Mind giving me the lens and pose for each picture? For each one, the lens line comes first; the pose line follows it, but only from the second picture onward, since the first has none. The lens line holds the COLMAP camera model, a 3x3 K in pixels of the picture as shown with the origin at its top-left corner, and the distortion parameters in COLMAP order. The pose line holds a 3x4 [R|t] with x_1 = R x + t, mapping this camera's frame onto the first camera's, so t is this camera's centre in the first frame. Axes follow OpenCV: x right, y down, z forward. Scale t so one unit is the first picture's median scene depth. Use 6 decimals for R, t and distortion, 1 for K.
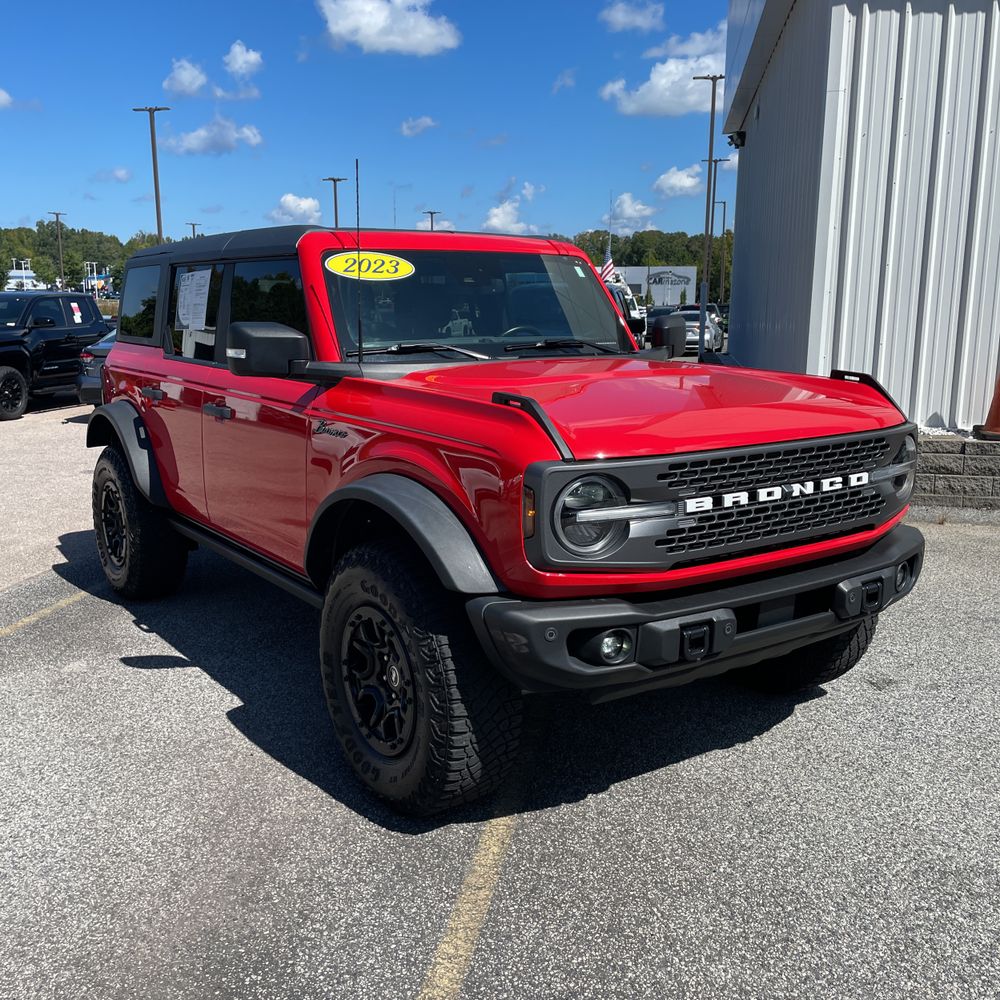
lens RADIAL K [[1008.4, 0, 497.9], [0, 1008.4, 488.7], [0, 0, 1]] dist [0.114567, -0.157093]
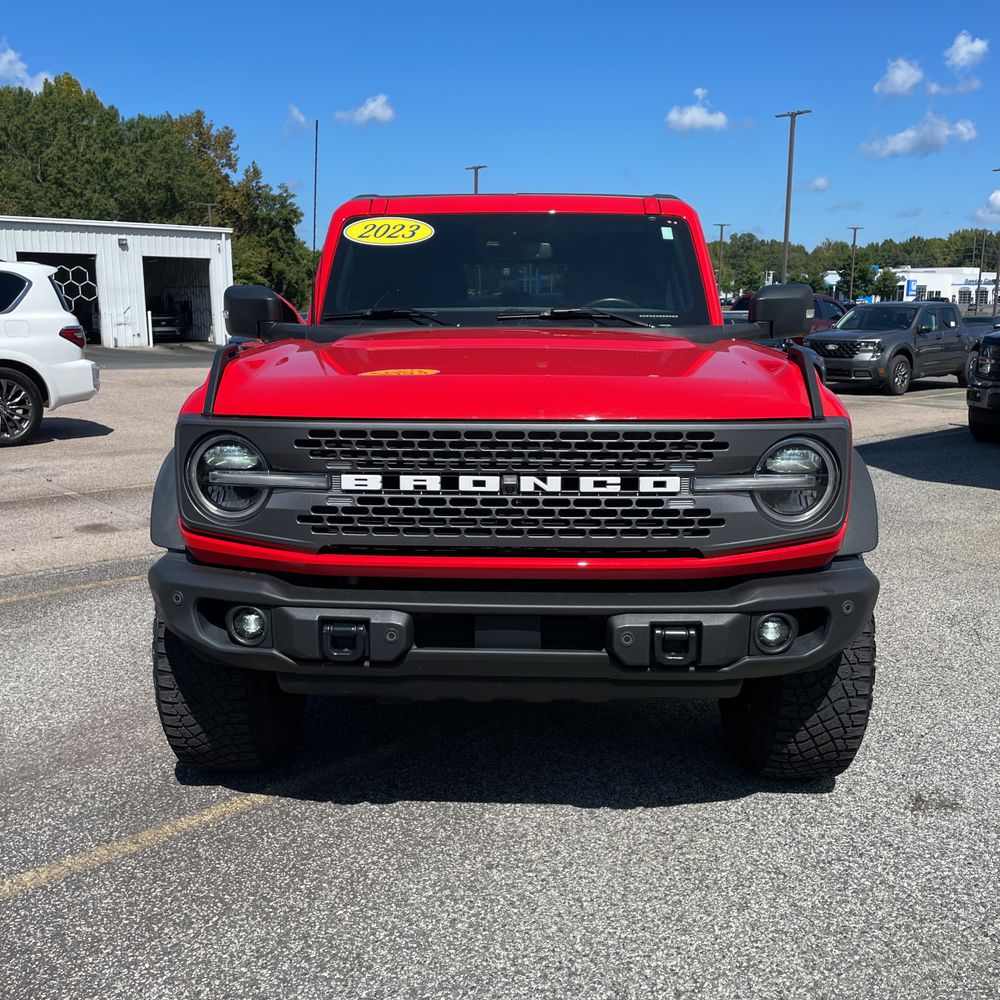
lens RADIAL K [[1024.5, 0, 500.0], [0, 1024.5, 500.0], [0, 0, 1]] dist [0.093902, -0.138373]
pose [[0.807252, 0.112478, -0.579390, 0.609026], [-0.112289, 0.993011, 0.036325, -0.010671], [0.579427, 0.035735, 0.814240, 0.279825]]
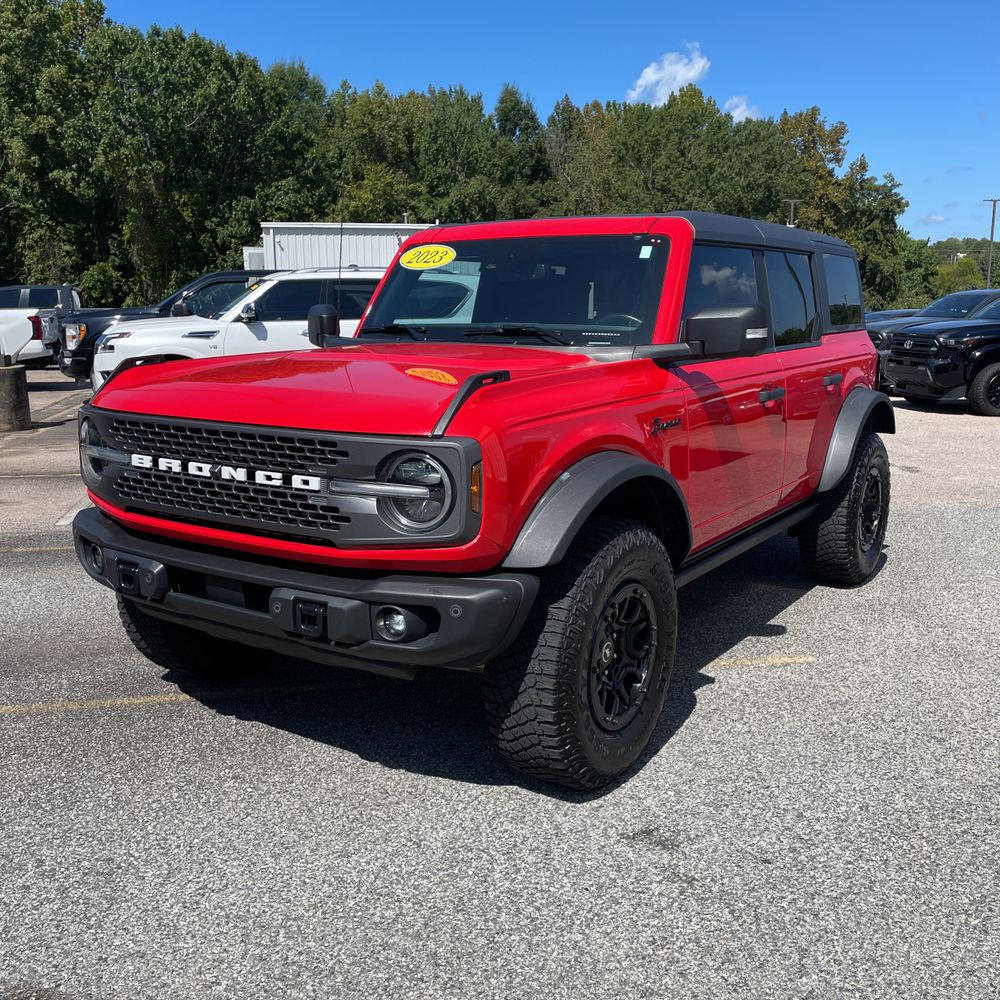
lens RADIAL K [[1033.3, 0, 513.6], [0, 1033.3, 480.7], [0, 0, 1]] dist [0.077674, -0.114026]
pose [[0.370927, 0.161420, -0.914525, 1.093352], [-0.171605, 0.979732, 0.103327, -0.118761], [0.912669, 0.118610, 0.391110, 0.709549]]
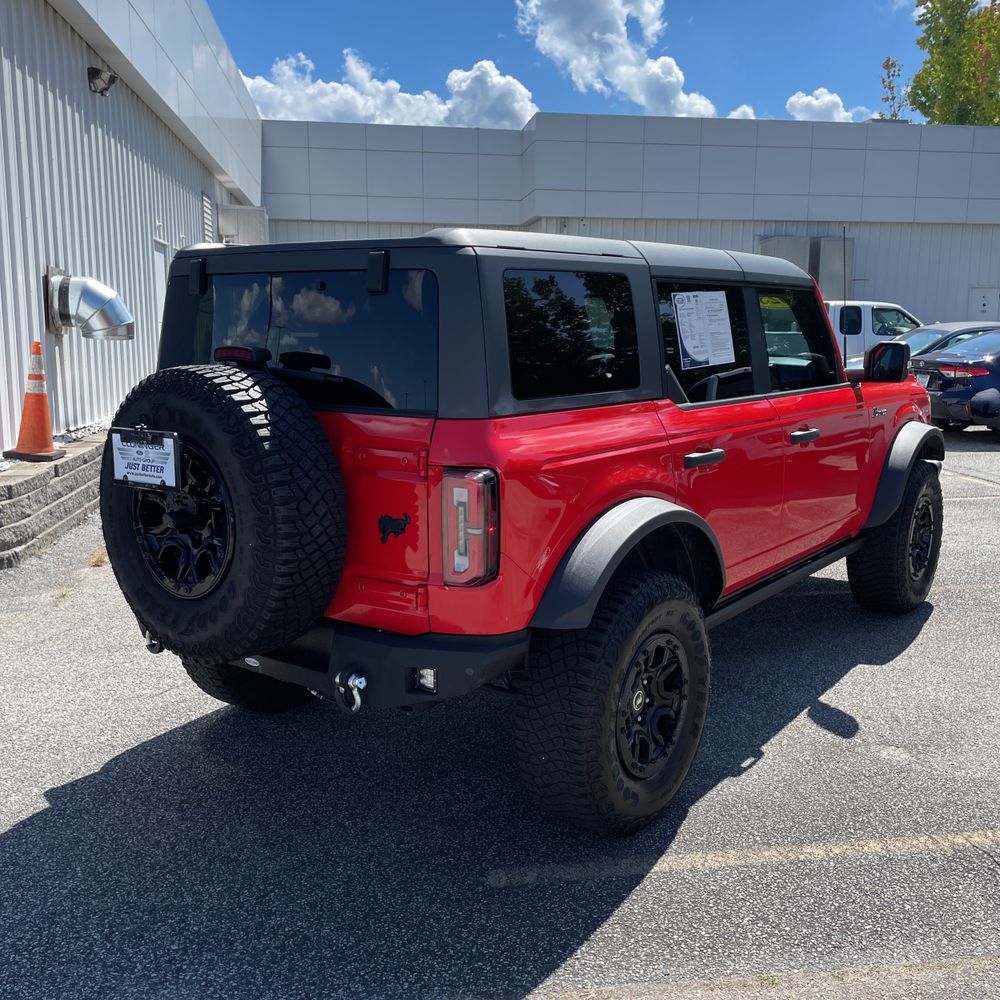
lens RADIAL K [[1020.8, 0, 514.1], [0, 1020.8, 485.4], [0, 0, 1]] dist [0.131537, -0.254555]
pose [[-0.316542, -0.153771, 0.936032, -1.273495], [0.170414, 0.961500, 0.215584, -0.331293], [-0.933145, 0.227755, -0.278151, 1.738632]]
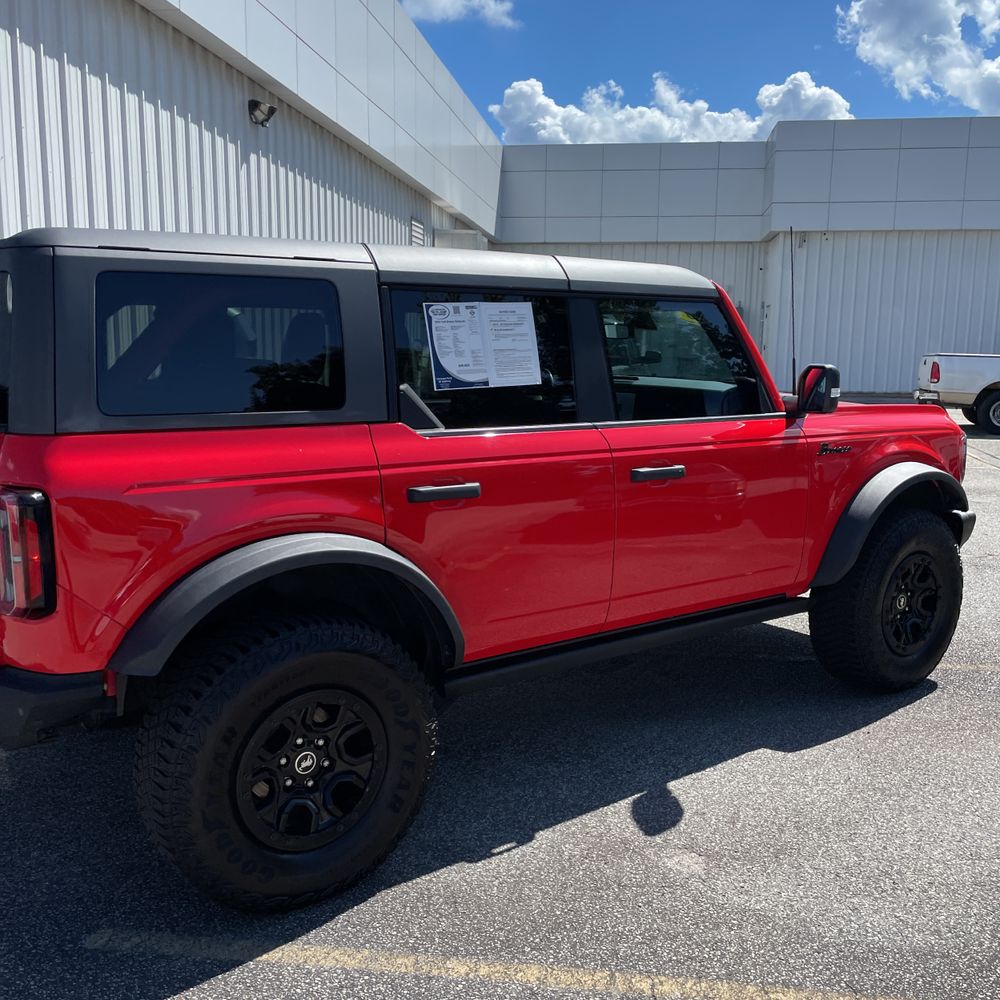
lens RADIAL K [[1024.5, 0, 500.0], [0, 1024.5, 500.0], [0, 0, 1]] dist [0.093902, -0.138373]
pose [[-0.026940, -0.155635, 0.987447, -1.255566], [0.175038, 0.971810, 0.157946, -0.238326], [-0.984193, 0.177096, 0.001061, 1.264154]]
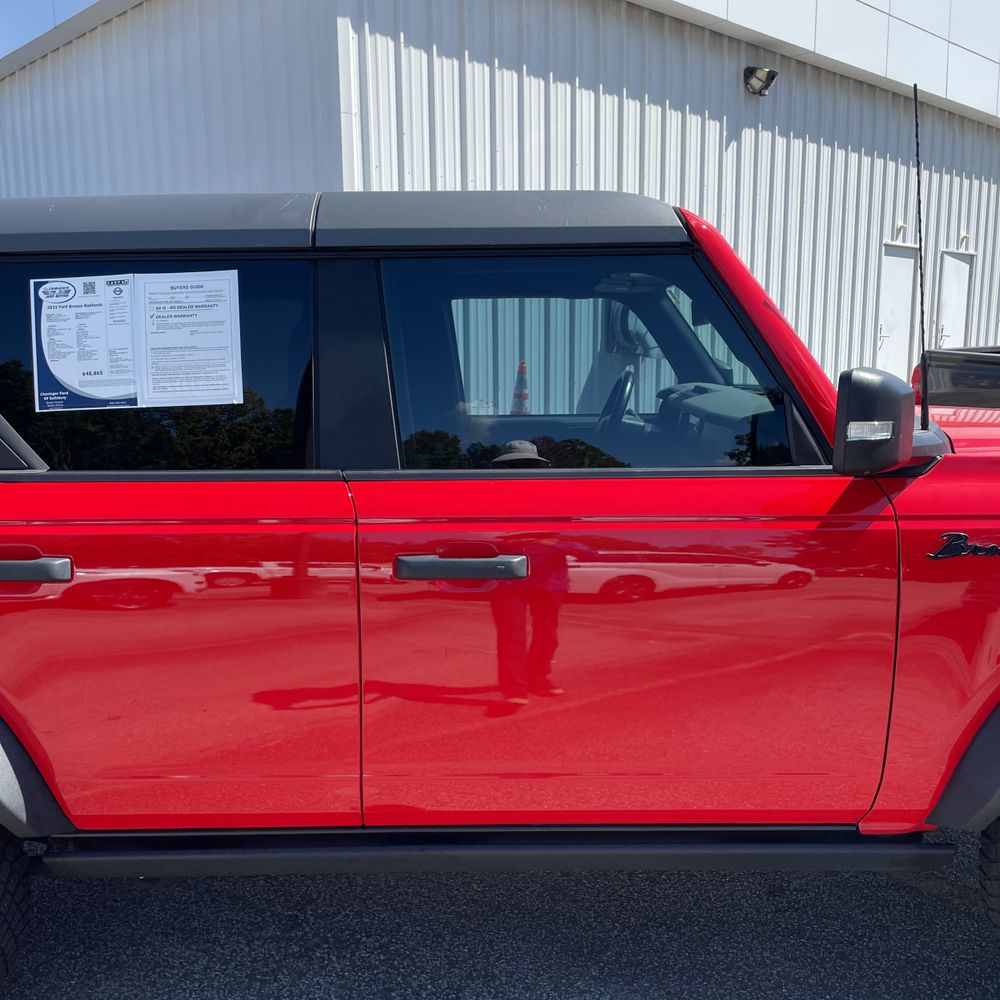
lens RADIAL K [[1024.5, 0, 500.0], [0, 1024.5, 500.0], [0, 0, 1]] dist [0.093902, -0.138373]
pose [[0.596098, -0.130761, 0.792192, -0.711920], [0.162481, 0.985881, 0.040471, -0.137229], [-0.786300, 0.104591, 0.608928, 0.769928]]
